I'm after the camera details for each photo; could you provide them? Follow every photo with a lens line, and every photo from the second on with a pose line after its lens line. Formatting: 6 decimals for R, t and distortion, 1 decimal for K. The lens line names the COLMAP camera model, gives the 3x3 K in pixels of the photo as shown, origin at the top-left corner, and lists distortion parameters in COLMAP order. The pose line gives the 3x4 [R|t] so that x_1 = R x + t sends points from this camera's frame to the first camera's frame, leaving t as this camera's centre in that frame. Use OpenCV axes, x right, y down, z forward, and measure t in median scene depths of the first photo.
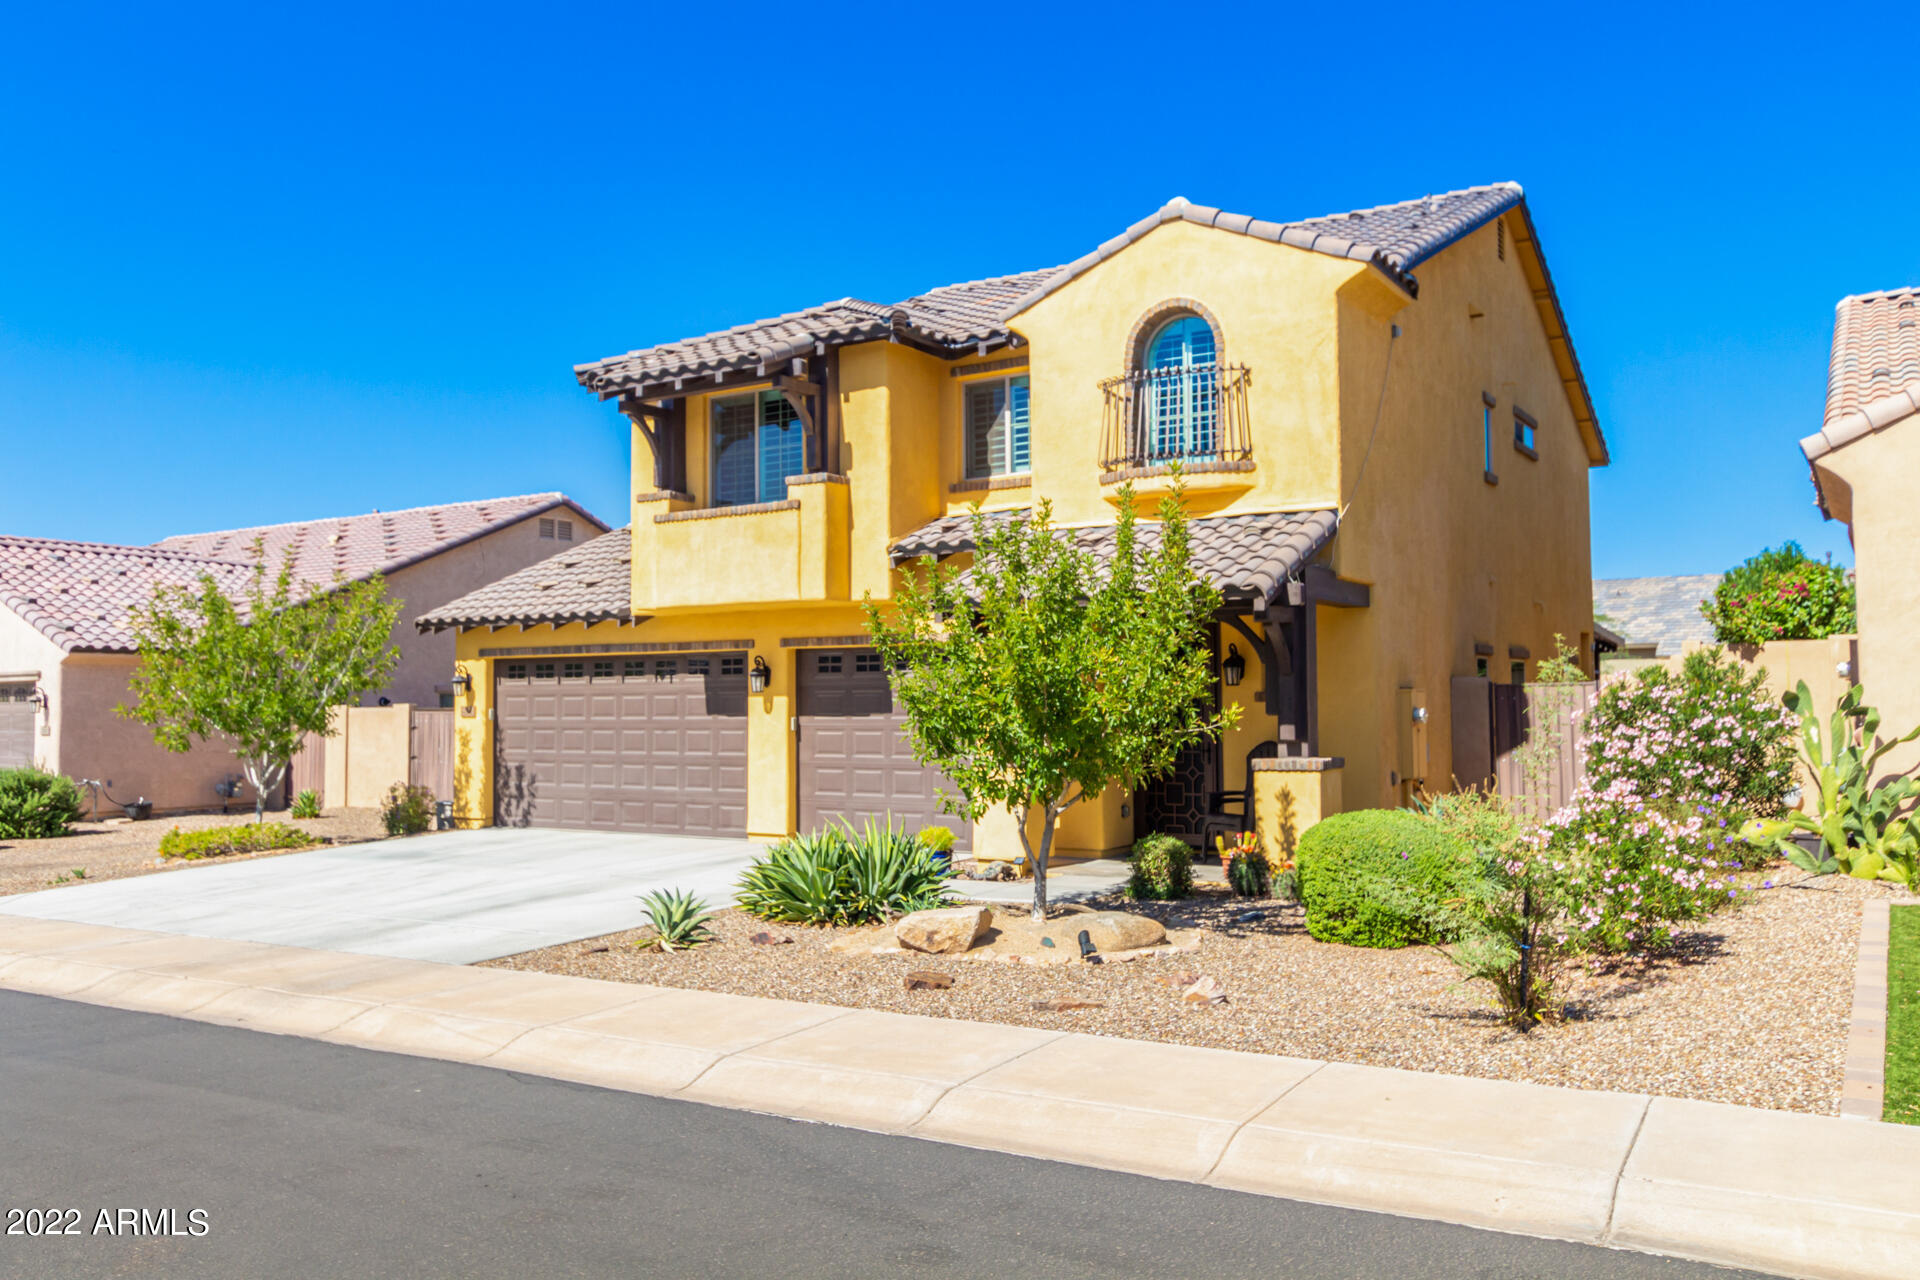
lens RADIAL K [[1483.1, 0, 960.9], [0, 1483.1, 627.9], [0, 0, 1]] dist [-0.000773, 0.000296]
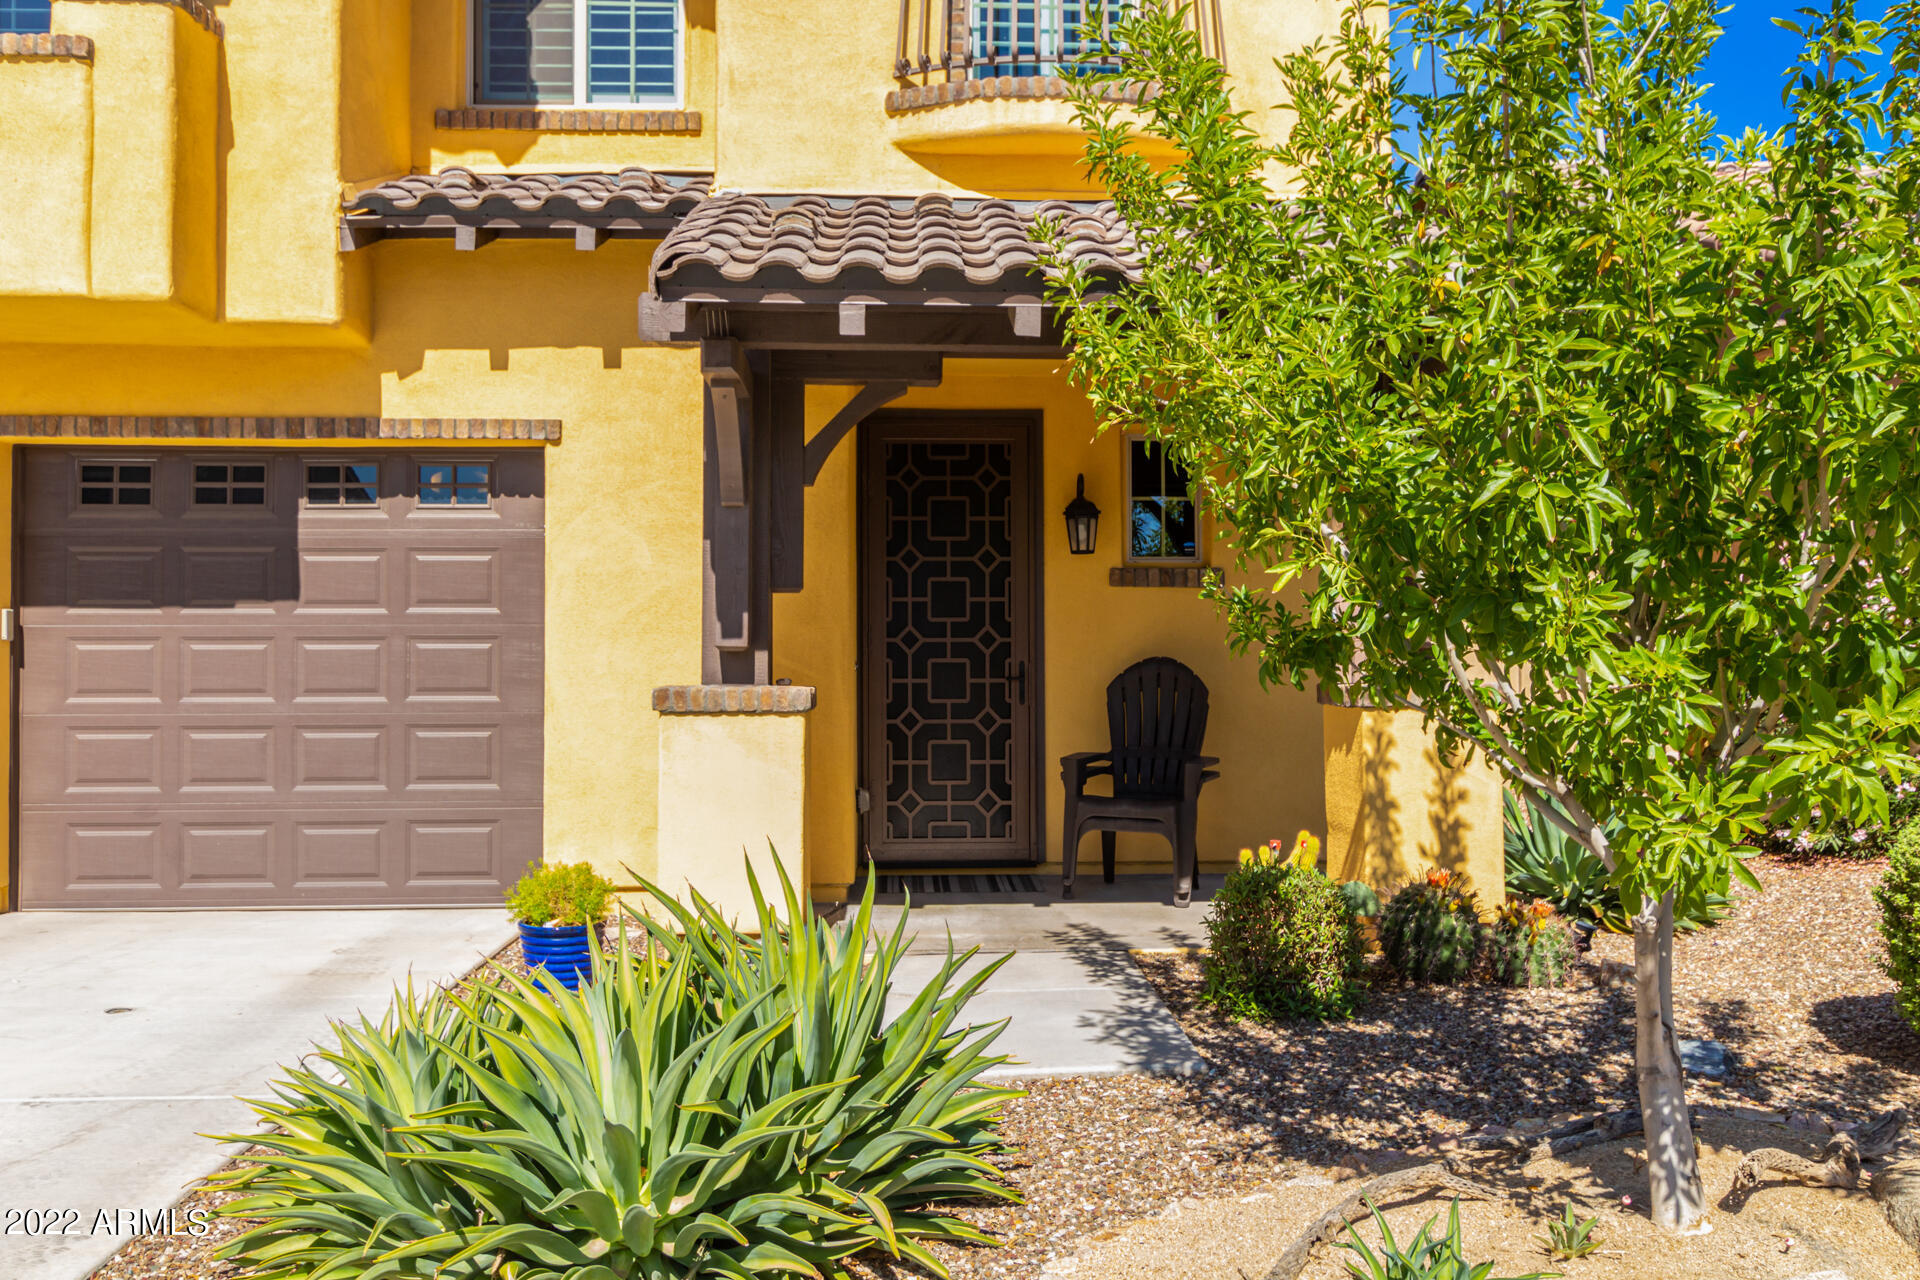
lens RADIAL K [[1483.1, 0, 960.9], [0, 1483.1, 627.9], [0, 0, 1]] dist [-0.000773, 0.000296]
pose [[0.814977, 0.015496, 0.579286, -0.140470], [-0.033285, 0.999244, 0.020097, 0.050238], [-0.578536, -0.035660, 0.814877, 0.529272]]
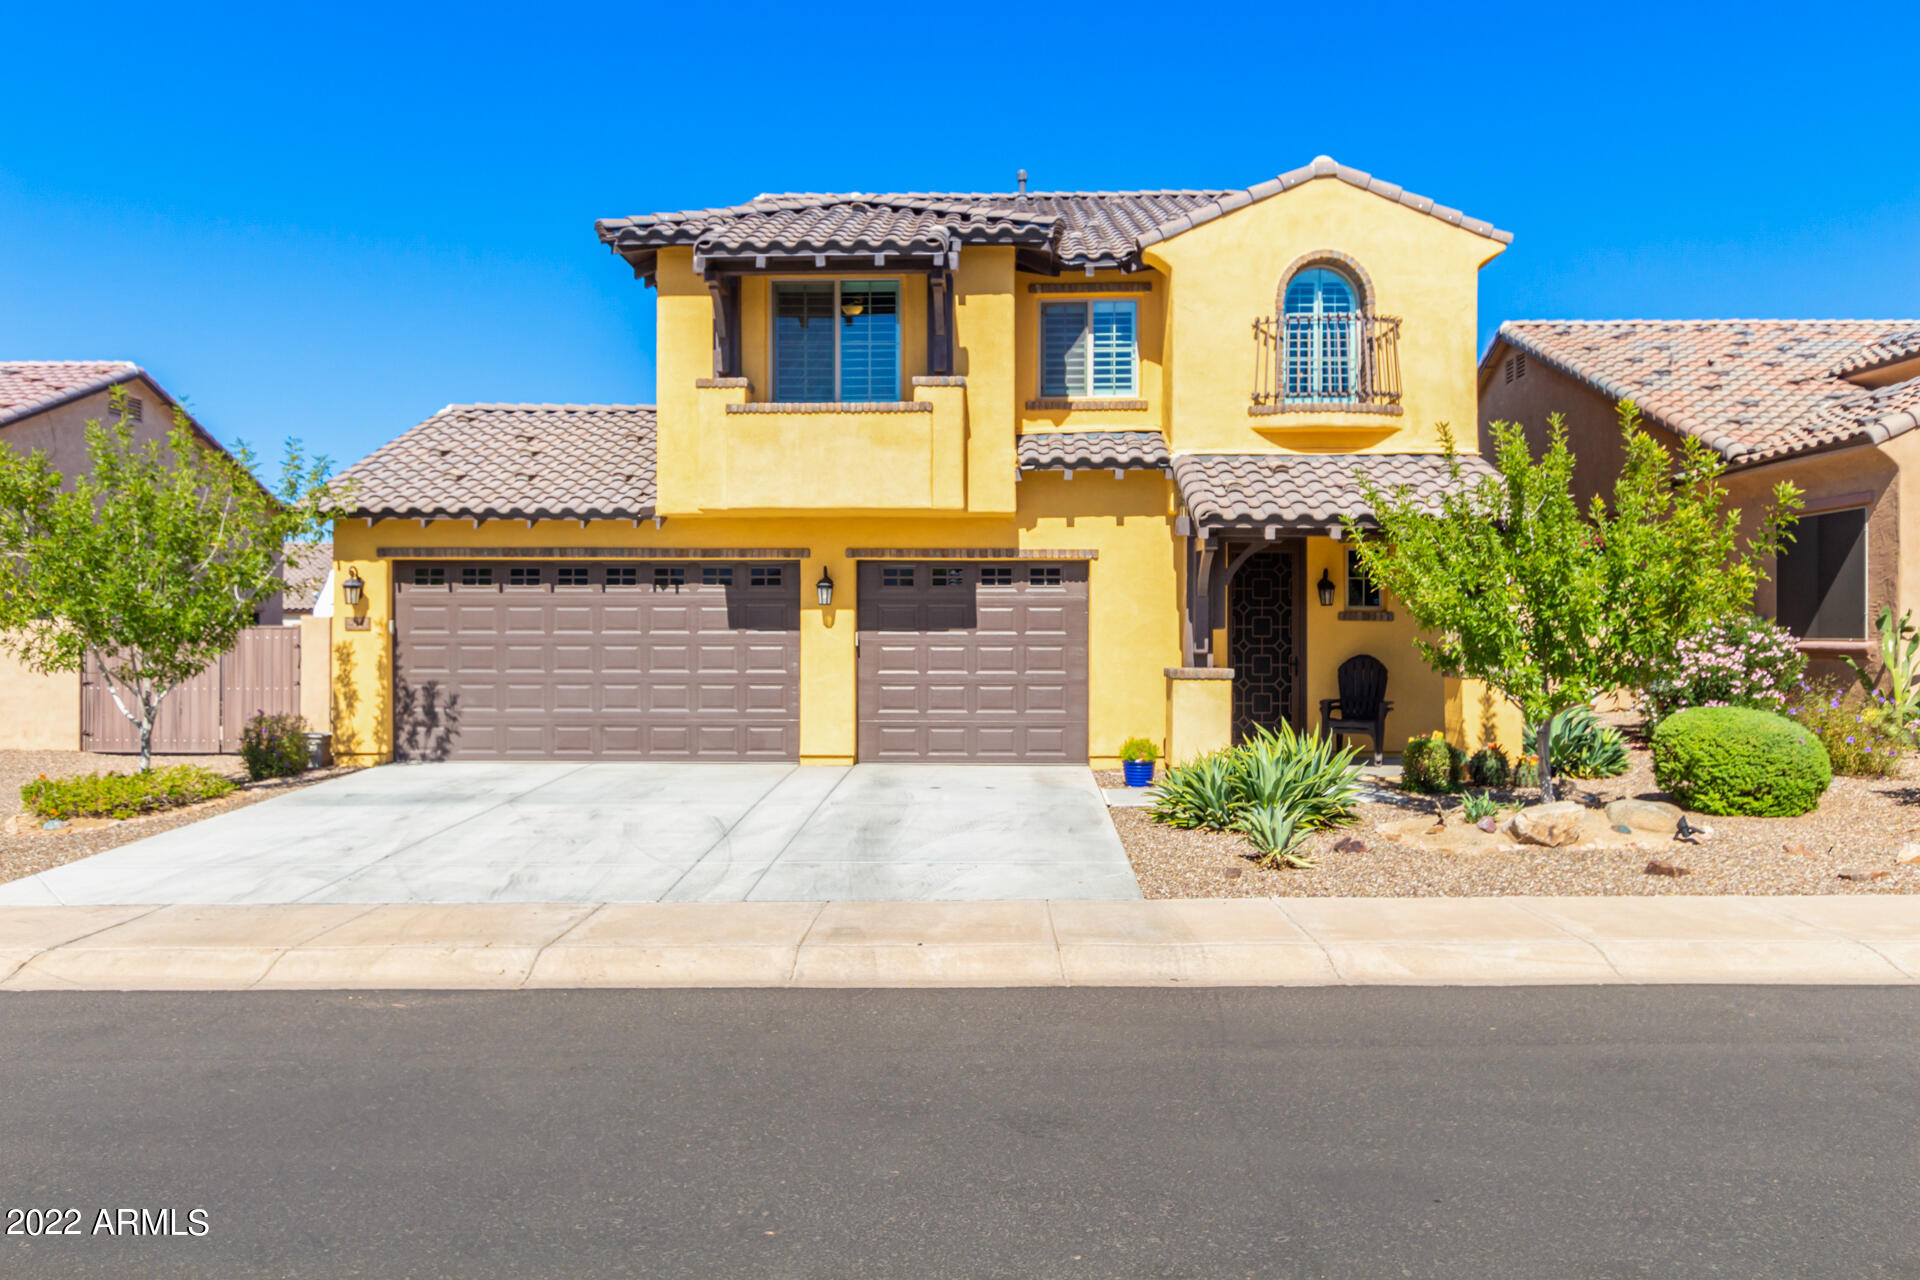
lens RADIAL K [[1359.5, 0, 960.0], [0, 1359.5, 640.0], [0, 0, 1]] dist [0.000496, 0.001377]
pose [[0.861556, 0.005280, 0.507634, -0.516532], [-0.033465, 0.998362, 0.046412, 0.023632], [-0.506558, -0.056974, 0.860322, 0.225184]]
